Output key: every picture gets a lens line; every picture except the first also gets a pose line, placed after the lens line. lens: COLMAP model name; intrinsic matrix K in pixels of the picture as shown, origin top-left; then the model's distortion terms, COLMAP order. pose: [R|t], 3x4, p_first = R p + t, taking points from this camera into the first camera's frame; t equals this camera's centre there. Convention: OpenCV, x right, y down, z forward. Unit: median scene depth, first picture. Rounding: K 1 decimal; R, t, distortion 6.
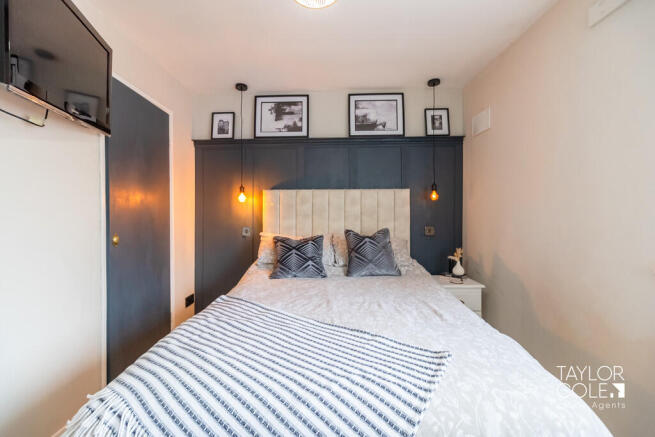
lens RADIAL K [[289.2, 0, 326.9], [0, 289.2, 212.8], [0, 0, 1]] dist [-0.001120, -0.000261]
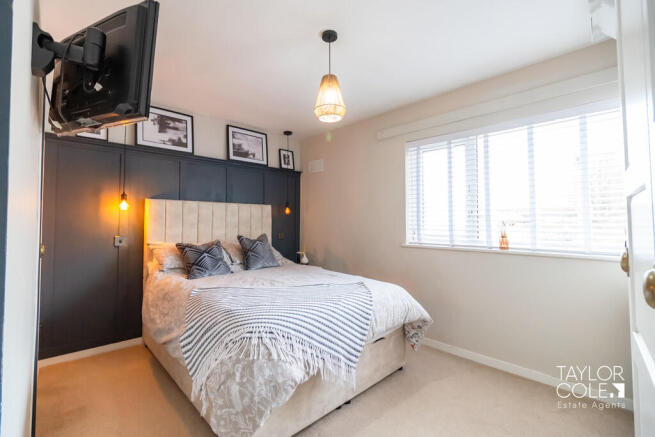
lens RADIAL K [[289.2, 0, 326.9], [0, 289.2, 212.8], [0, 0, 1]] dist [-0.001120, -0.000261]
pose [[0.702486, 0.030783, 0.711031, -0.491387], [-0.002747, 0.999174, -0.040544, 0.008845], [-0.711692, 0.026528, 0.701991, -0.145615]]
